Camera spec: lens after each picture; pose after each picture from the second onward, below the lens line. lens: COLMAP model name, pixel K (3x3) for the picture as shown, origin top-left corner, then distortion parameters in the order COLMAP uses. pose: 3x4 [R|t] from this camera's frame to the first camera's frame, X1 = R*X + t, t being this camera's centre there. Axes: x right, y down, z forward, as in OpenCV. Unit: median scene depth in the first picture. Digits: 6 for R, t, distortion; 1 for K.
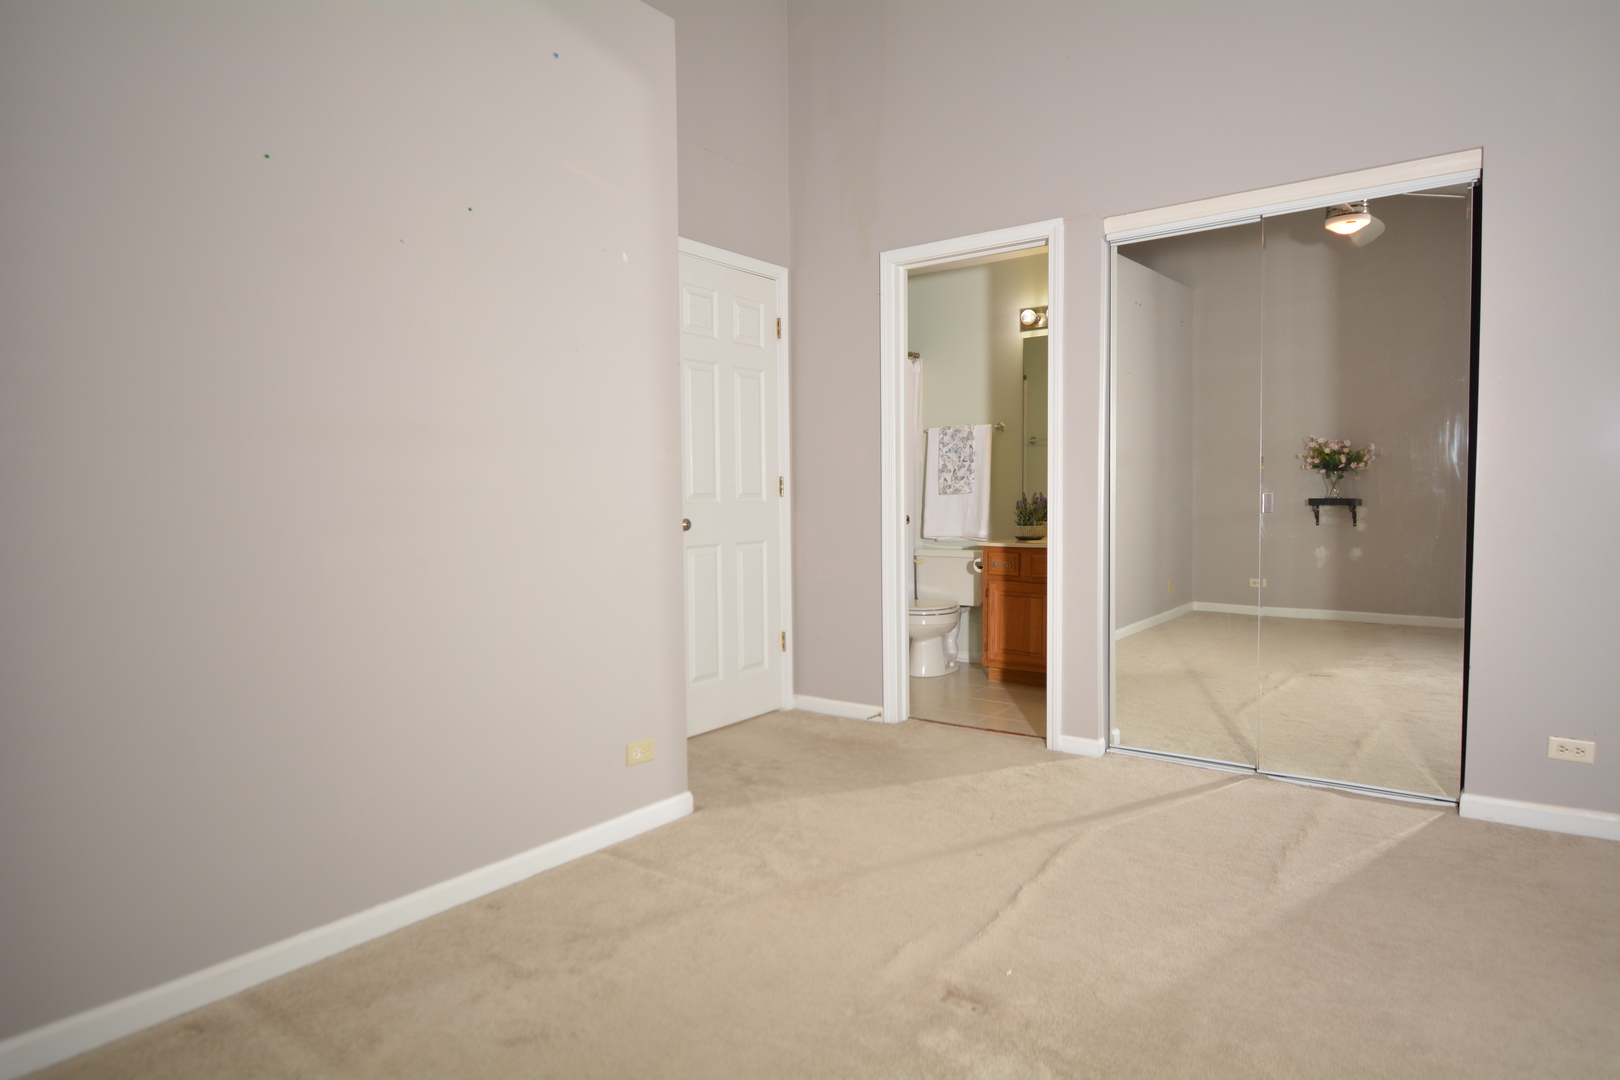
lens RADIAL K [[954.6, 0, 804.2], [0, 954.6, 545.7], [0, 0, 1]] dist [-0.002928, -0.000819]
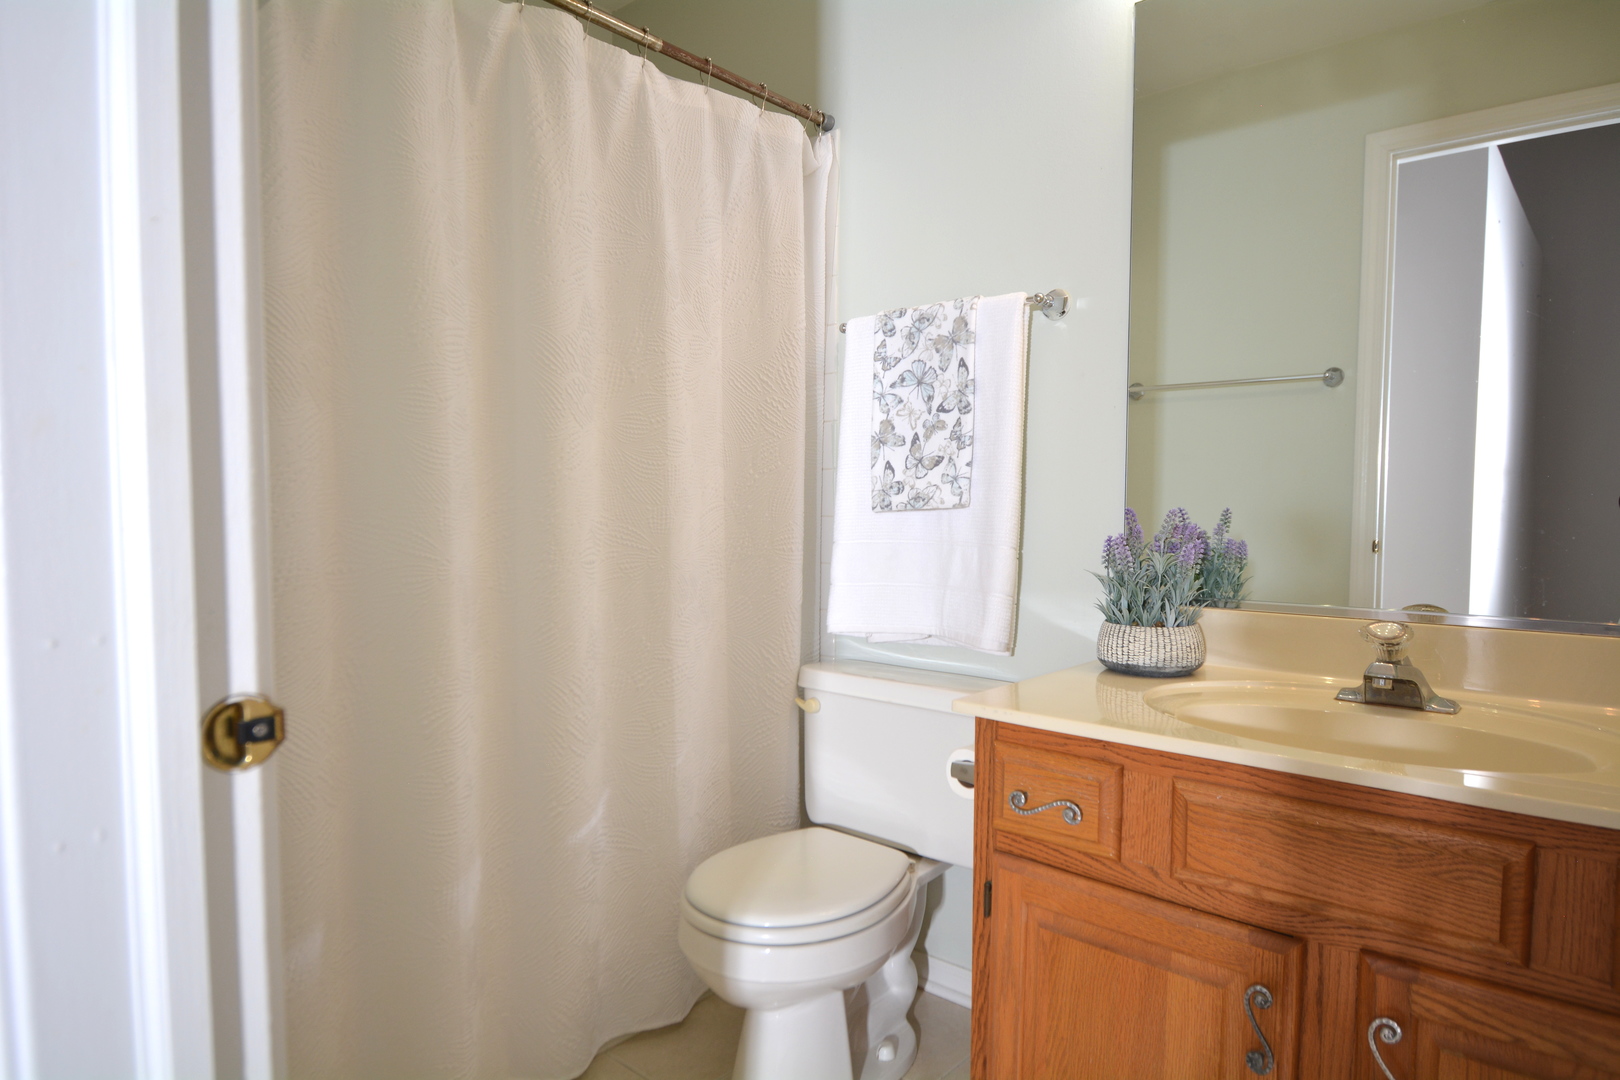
lens RADIAL K [[954.6, 0, 804.2], [0, 954.6, 545.7], [0, 0, 1]] dist [-0.002928, -0.000819]
pose [[0.997209, 0.015752, -0.072973, 0.144296], [-0.015839, 0.999874, -0.000616, -0.040842], [0.072954, 0.001770, 0.997334, 0.666820]]
